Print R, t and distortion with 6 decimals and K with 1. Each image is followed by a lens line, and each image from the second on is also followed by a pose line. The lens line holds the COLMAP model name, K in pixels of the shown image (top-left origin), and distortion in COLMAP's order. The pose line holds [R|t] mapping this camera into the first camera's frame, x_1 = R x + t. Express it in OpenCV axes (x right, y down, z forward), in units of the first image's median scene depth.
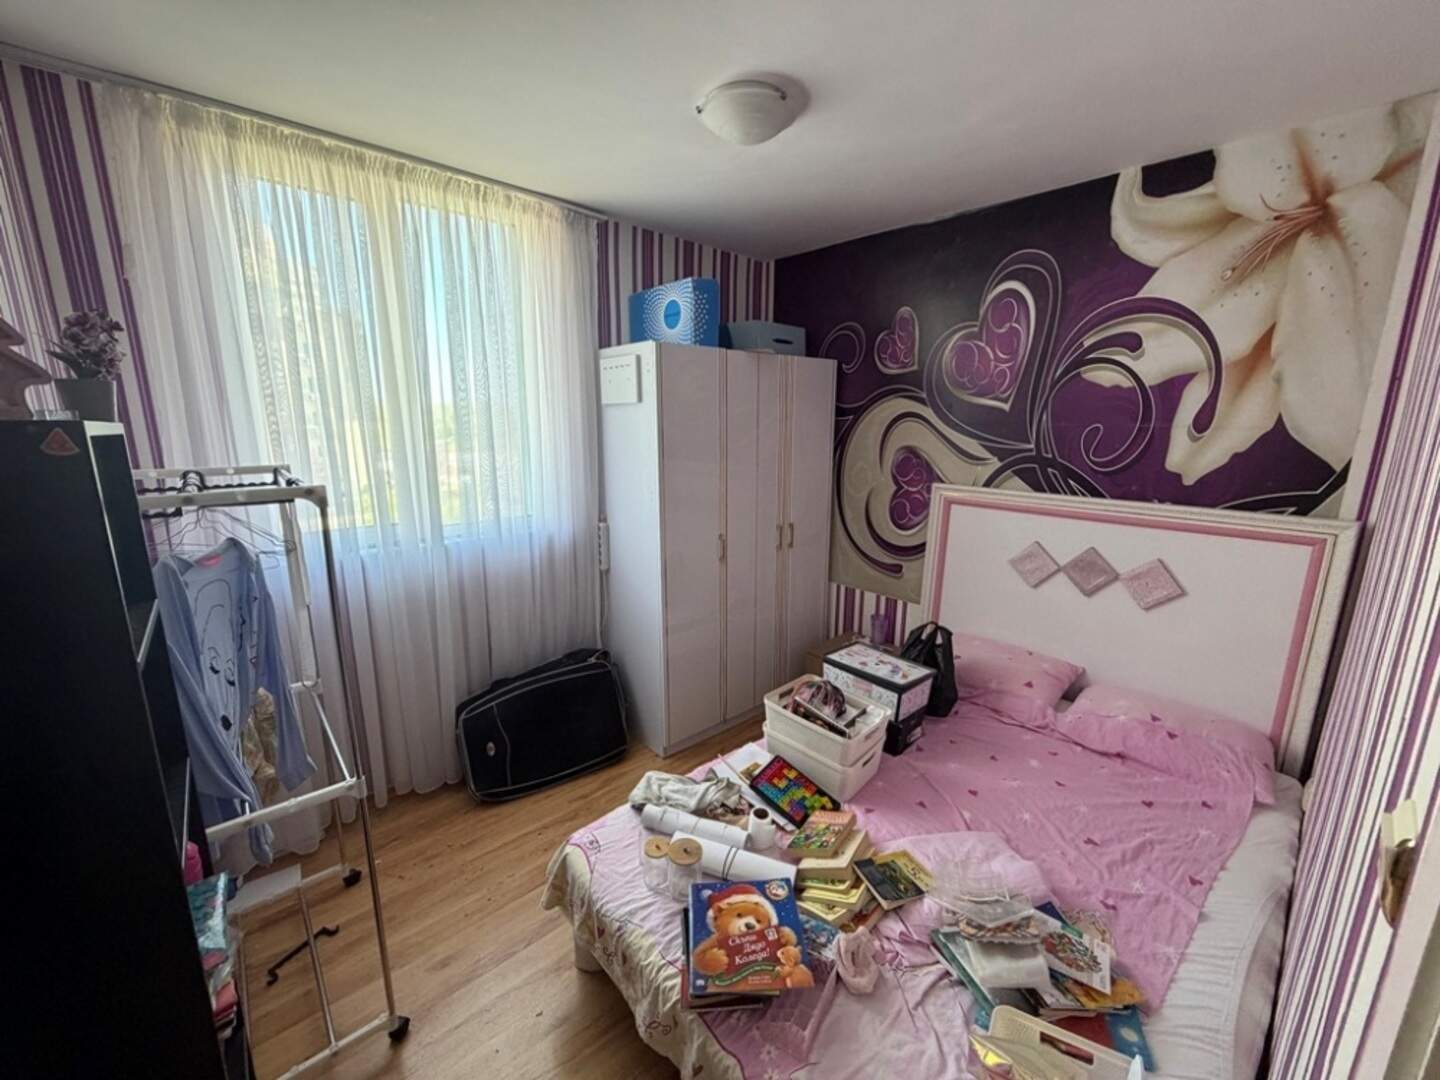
lens RADIAL K [[568.7, 0, 711.8], [0, 568.7, 539.4], [0, 0, 1]] dist [-0.000923, 0.000170]
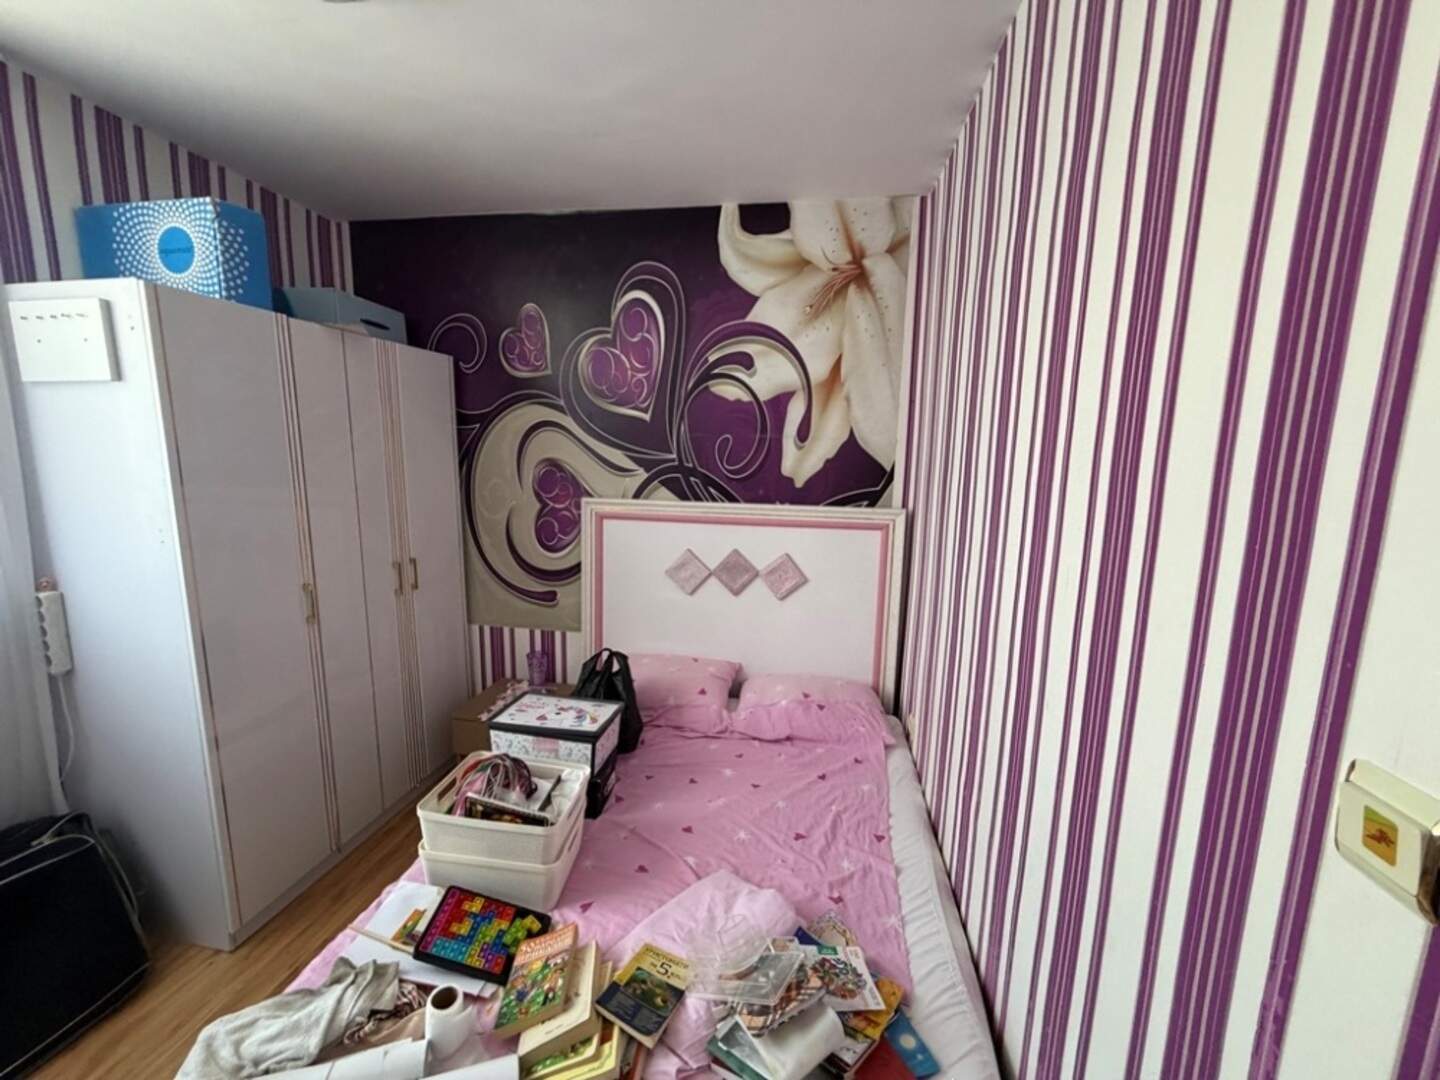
lens RADIAL K [[568.7, 0, 711.8], [0, 568.7, 539.4], [0, 0, 1]] dist [-0.000923, 0.000170]
pose [[0.783831, -0.084451, 0.615205, -0.022068], [0.114068, 0.993433, -0.008962, 0.000078], [-0.610408, 0.077200, 0.788316, 0.191632]]
